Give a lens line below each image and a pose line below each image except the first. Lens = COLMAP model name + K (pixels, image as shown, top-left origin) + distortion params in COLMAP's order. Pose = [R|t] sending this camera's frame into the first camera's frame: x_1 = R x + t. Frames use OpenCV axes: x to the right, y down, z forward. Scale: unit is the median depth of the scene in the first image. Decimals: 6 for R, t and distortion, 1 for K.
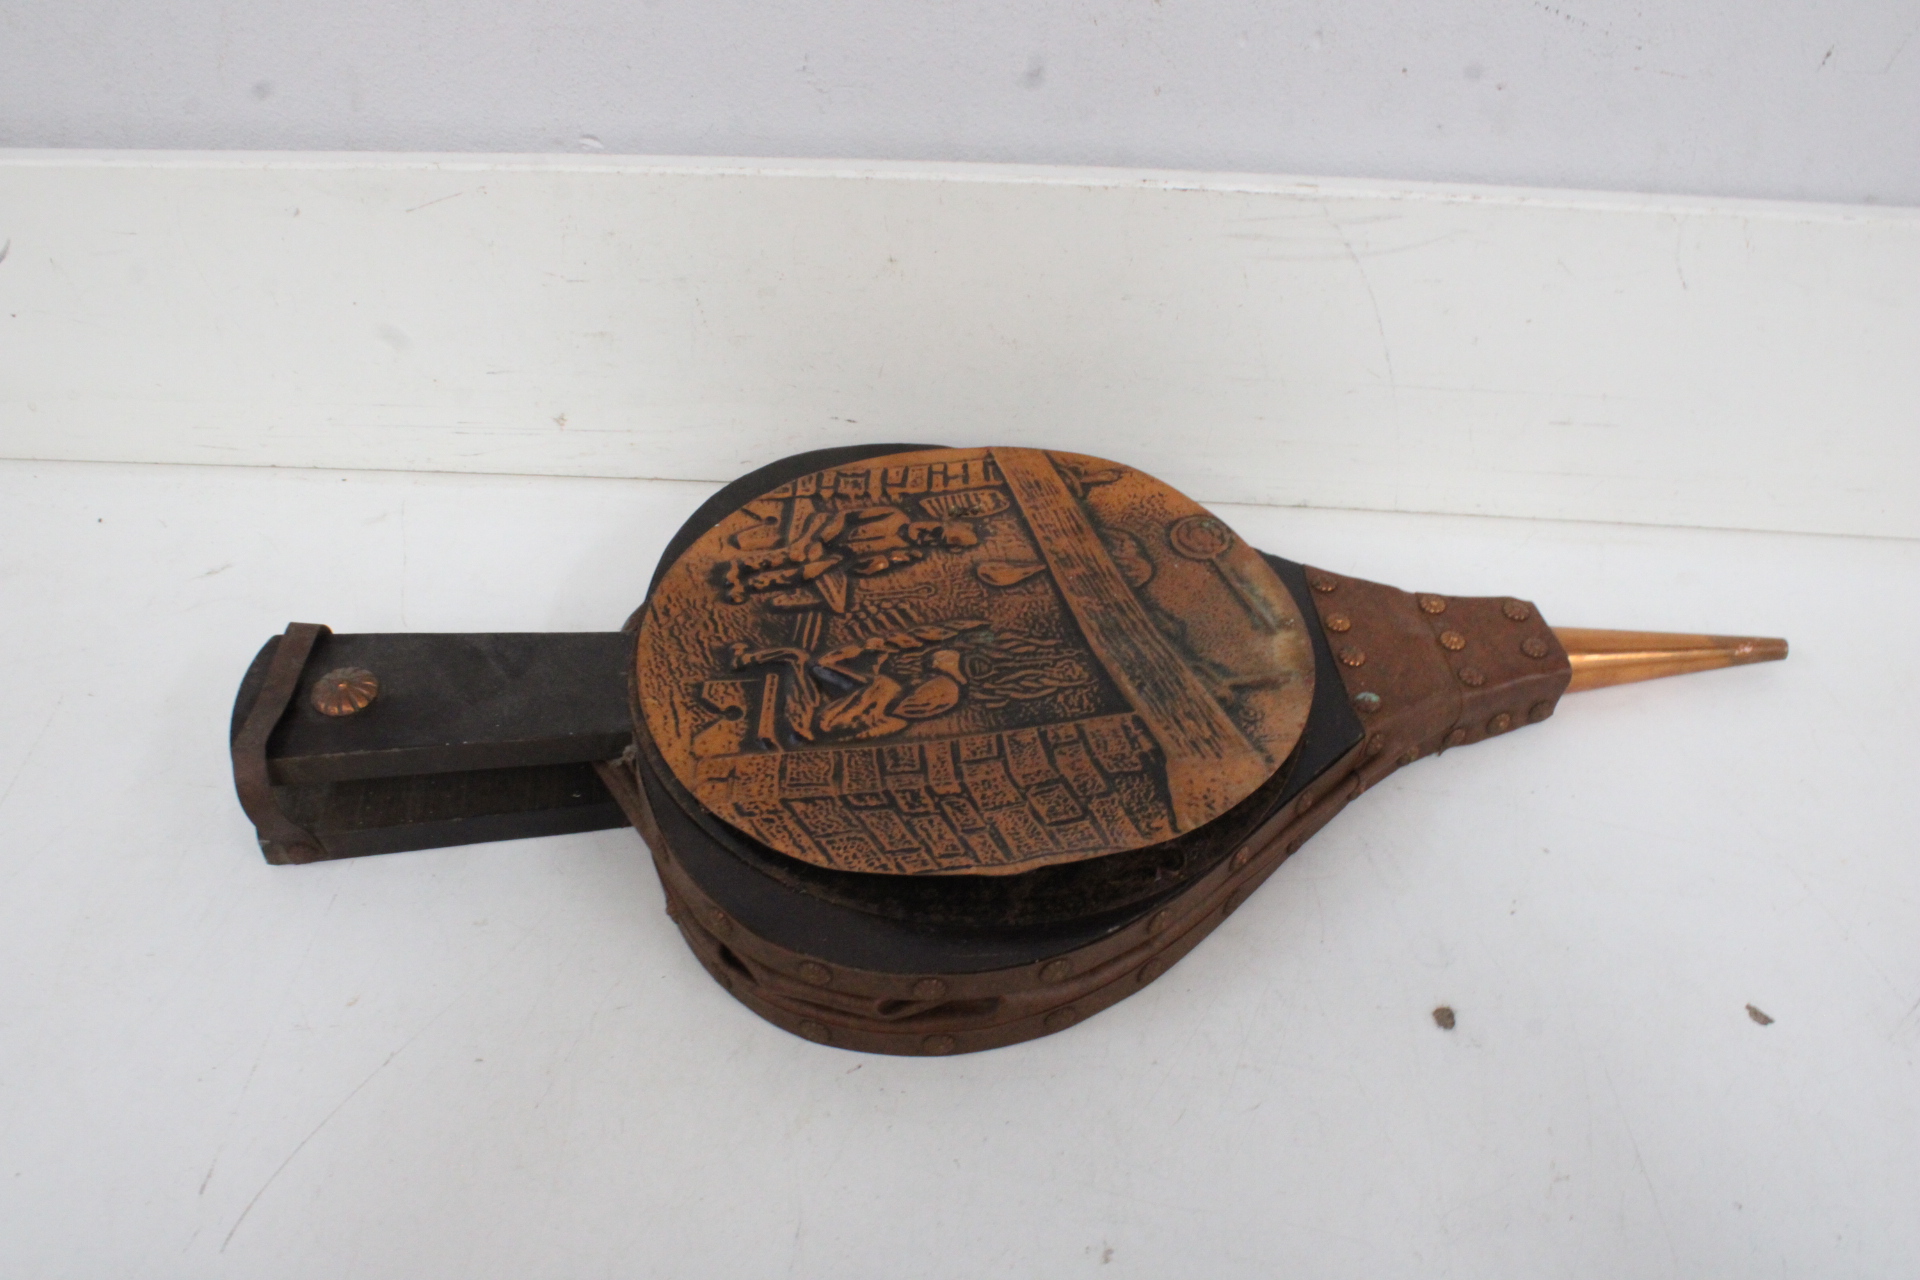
lens RADIAL K [[1757.9, 0, 960.0], [0, 1757.9, 640.0], [0, 0, 1]] dist [-0.150372, 0.120055]
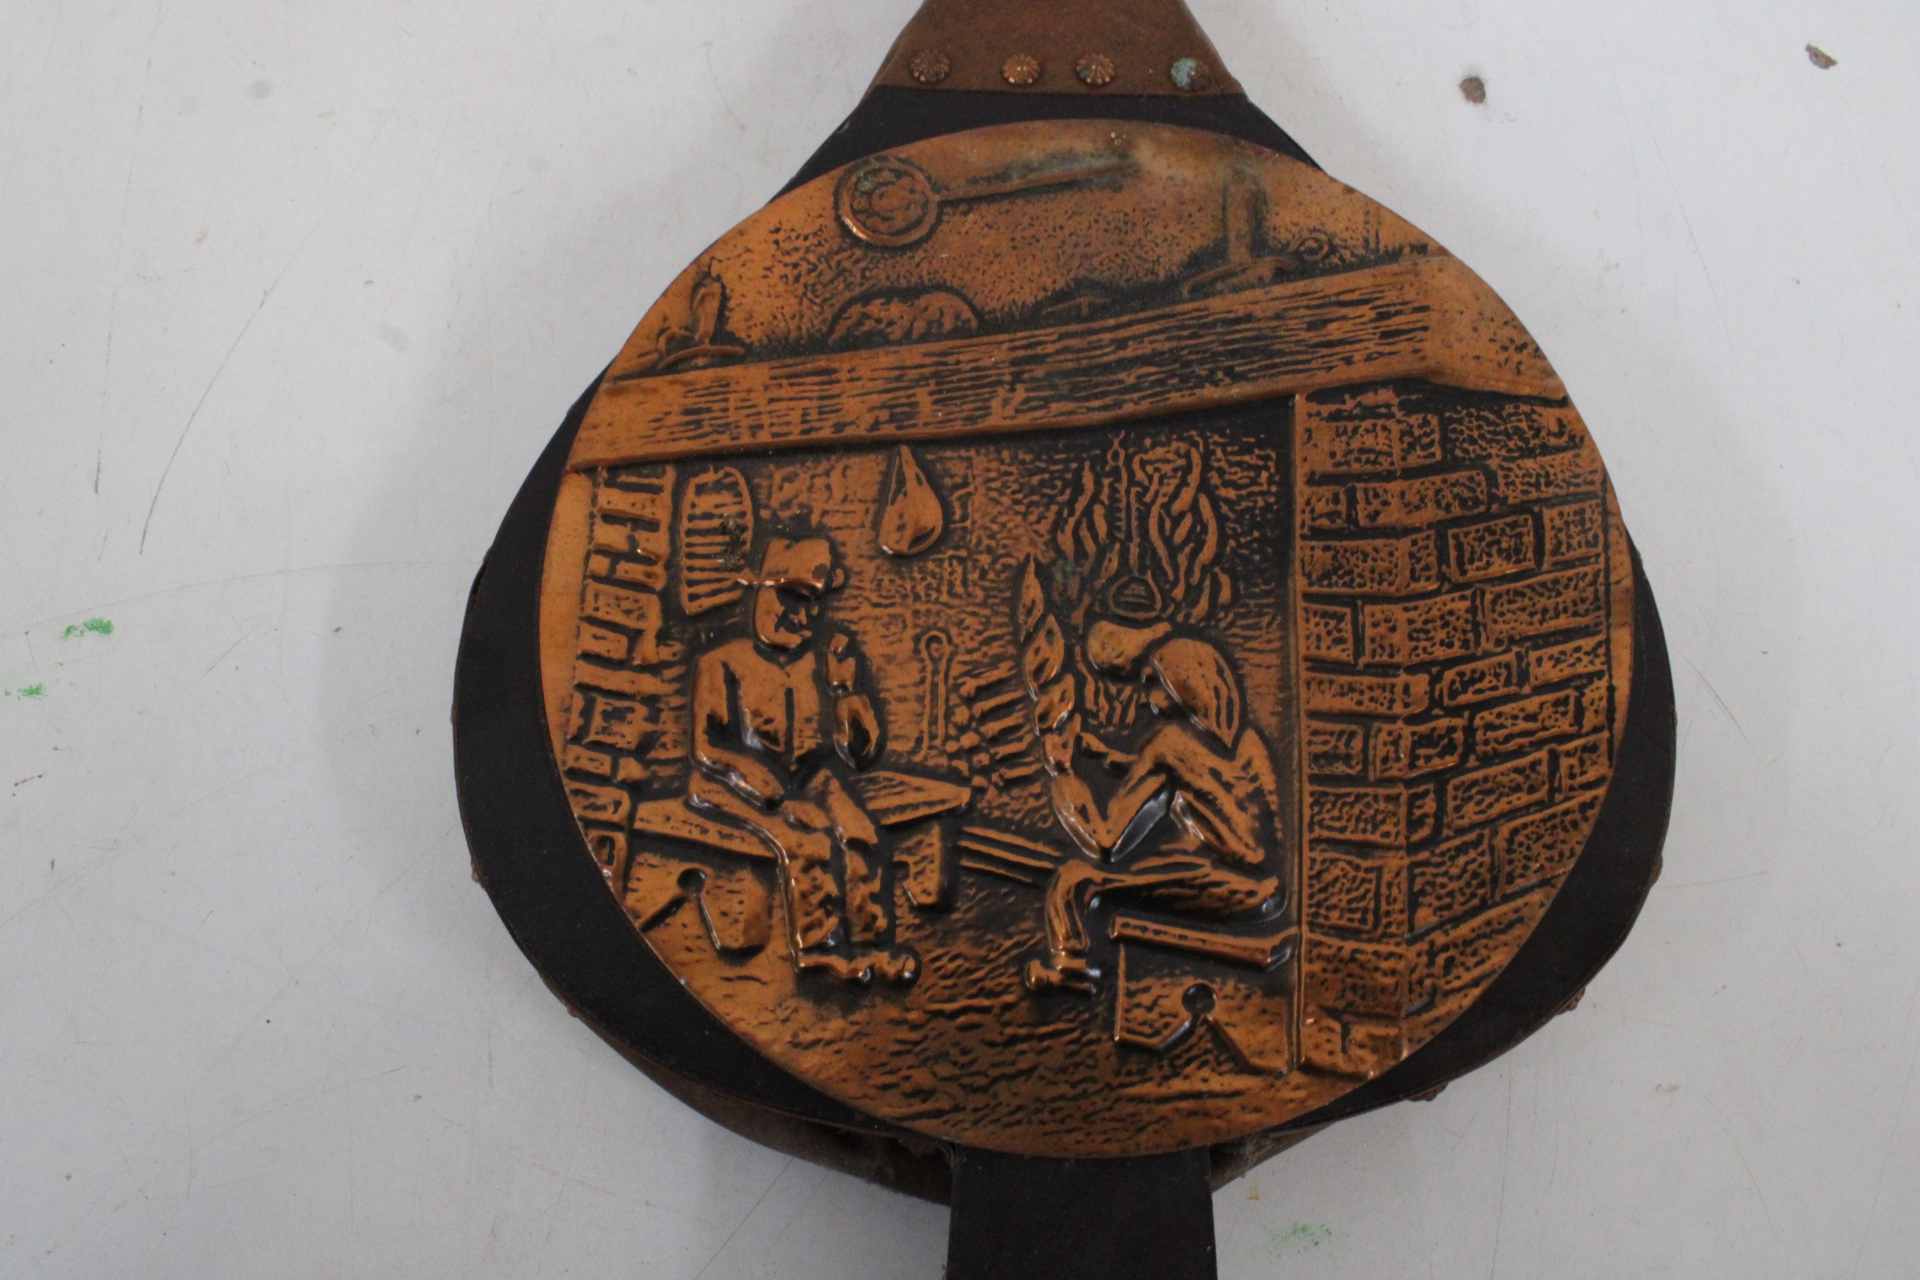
lens RADIAL K [[1580.4, 0, 960.0], [0, 1580.4, 640.0], [0, 0, 1]] dist [-0.175229, 0.137952]
pose [[0.192791, -0.948940, 0.249689, -0.155573], [0.656337, 0.313869, 0.686082, -0.405106], [-0.729420, 0.031610, 0.683336, 0.660340]]
